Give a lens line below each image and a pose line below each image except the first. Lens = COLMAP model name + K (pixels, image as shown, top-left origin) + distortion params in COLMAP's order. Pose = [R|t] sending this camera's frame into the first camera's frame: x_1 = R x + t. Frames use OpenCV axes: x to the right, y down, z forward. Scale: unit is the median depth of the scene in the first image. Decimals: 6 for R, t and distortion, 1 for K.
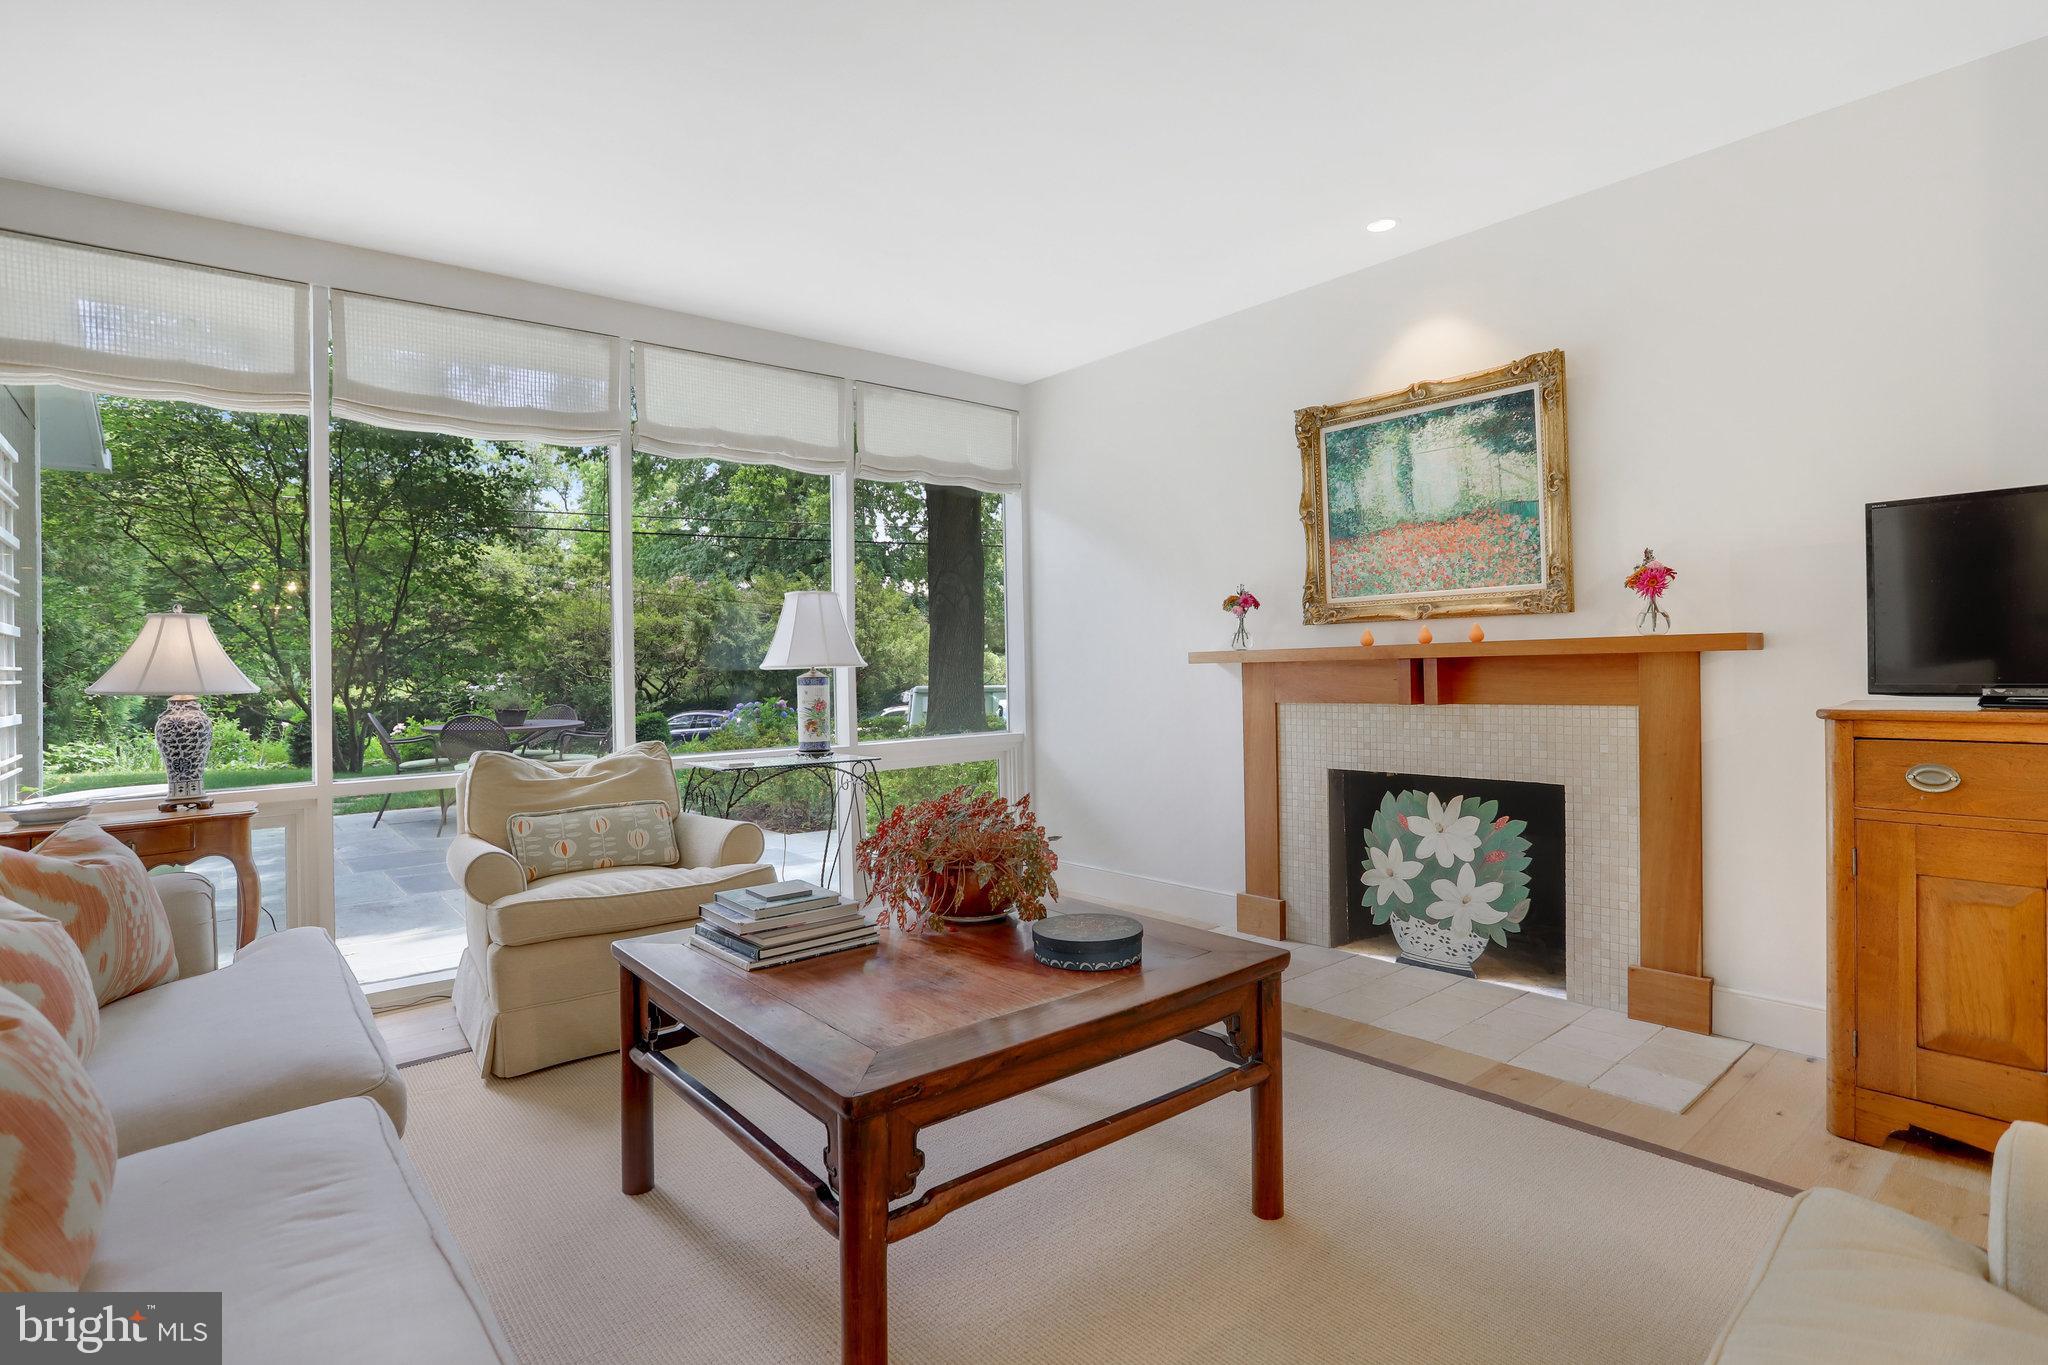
lens RADIAL K [[1023.0, 0, 1060.7], [0, 1023.0, 639.9], [0, 0, 1]] dist [-0.054005, 0.019964]
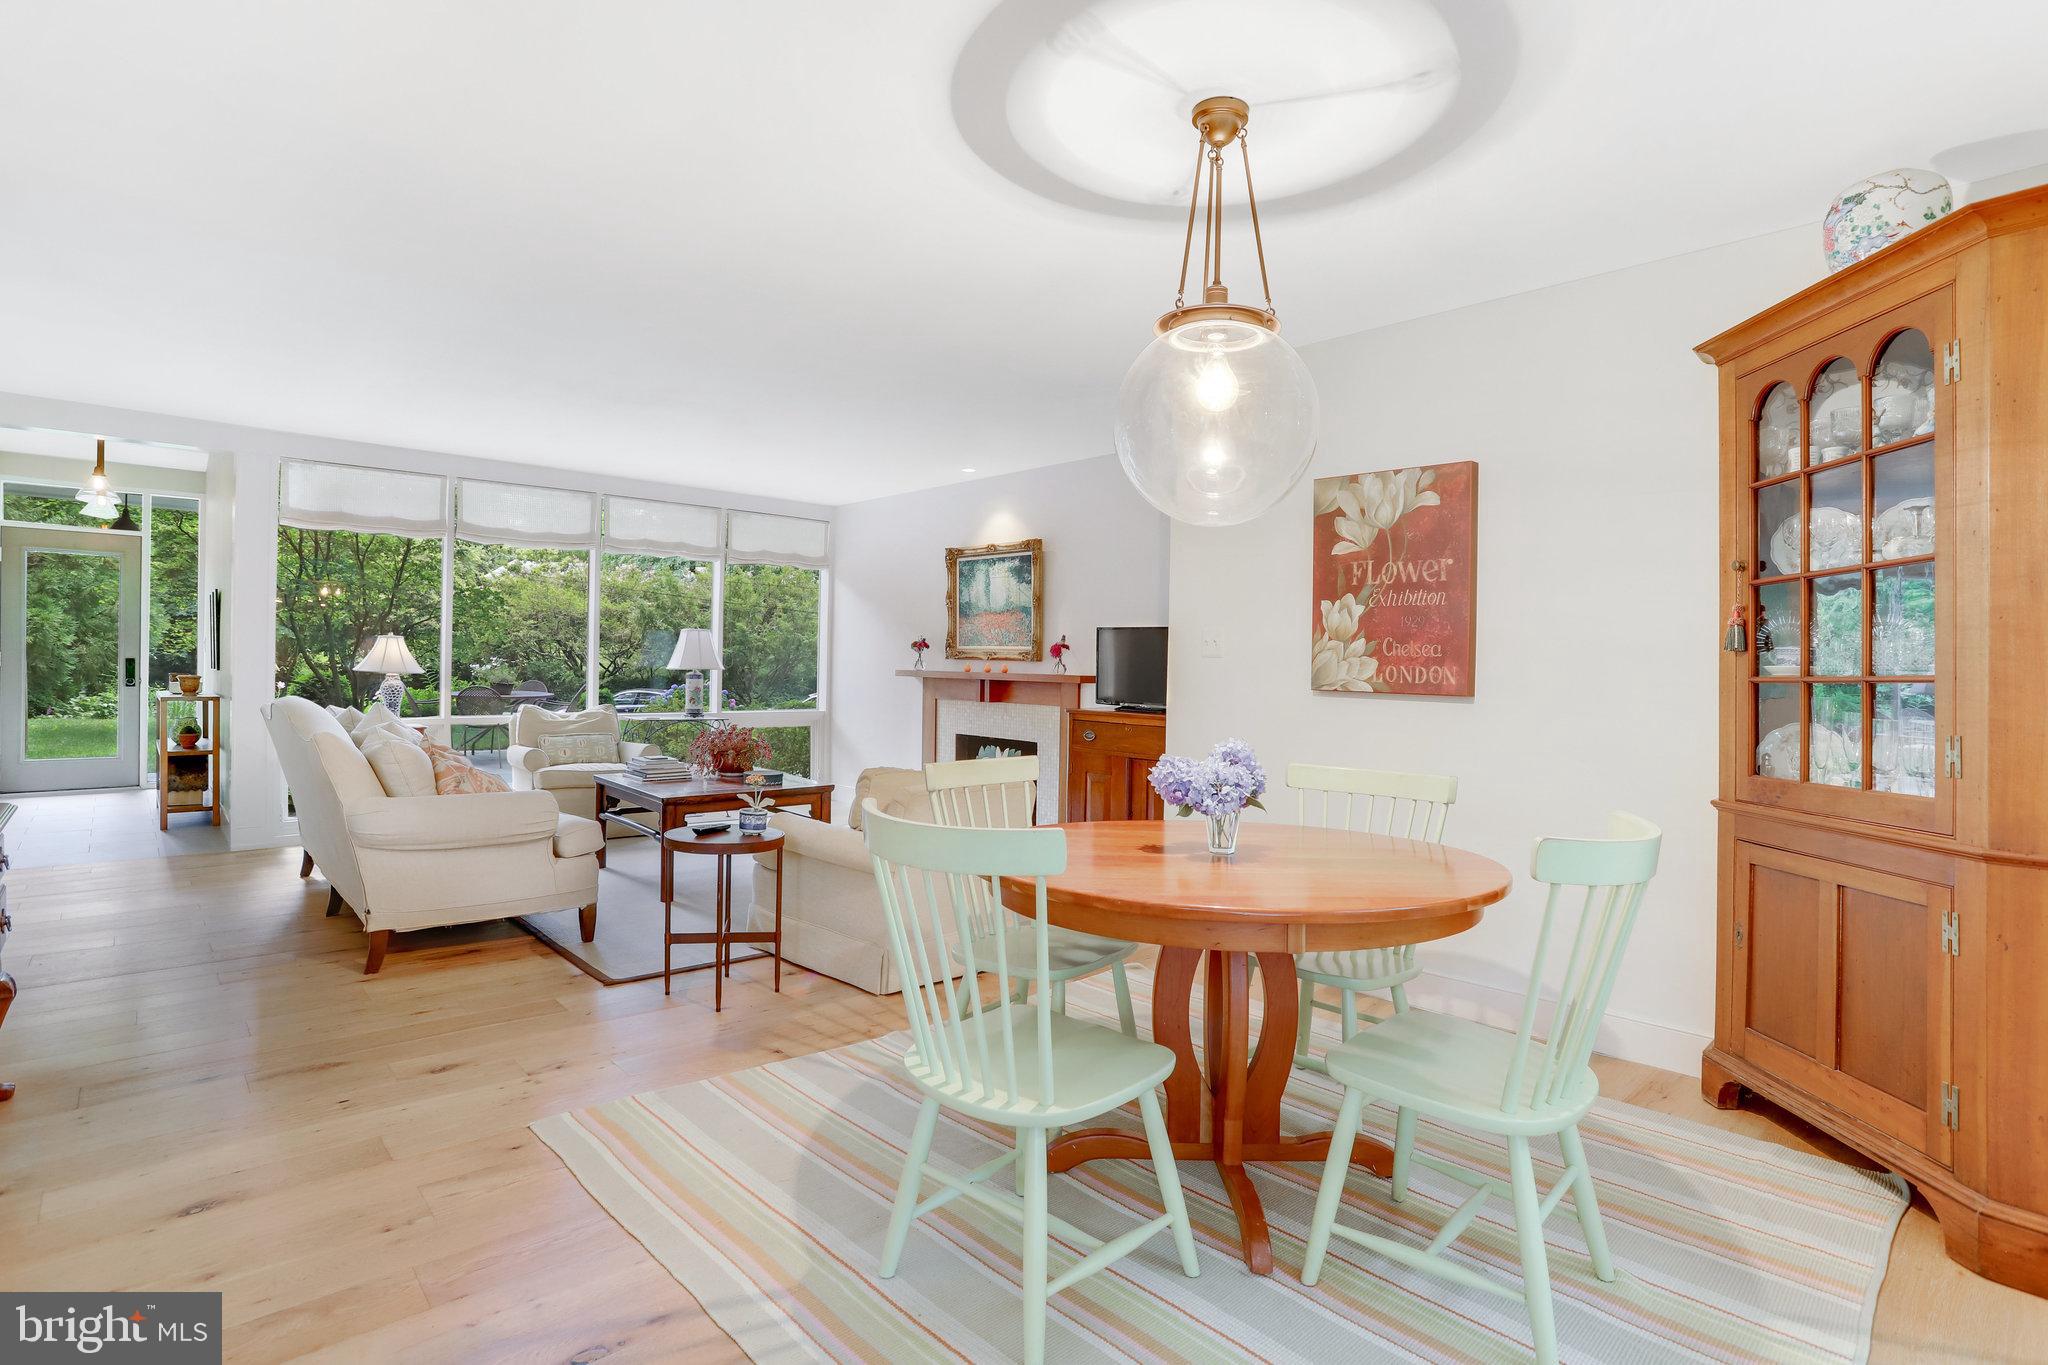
lens RADIAL K [[1023.0, 0, 1036.2], [0, 1023.0, 660.5], [0, 0, 1]] dist [-0.054005, 0.019964]
pose [[0.998732, 0.043397, 0.025503, 0.389641], [-0.044037, 0.998715, 0.025076, -0.073726], [-0.024382, -0.026167, 0.999360, -1.024571]]
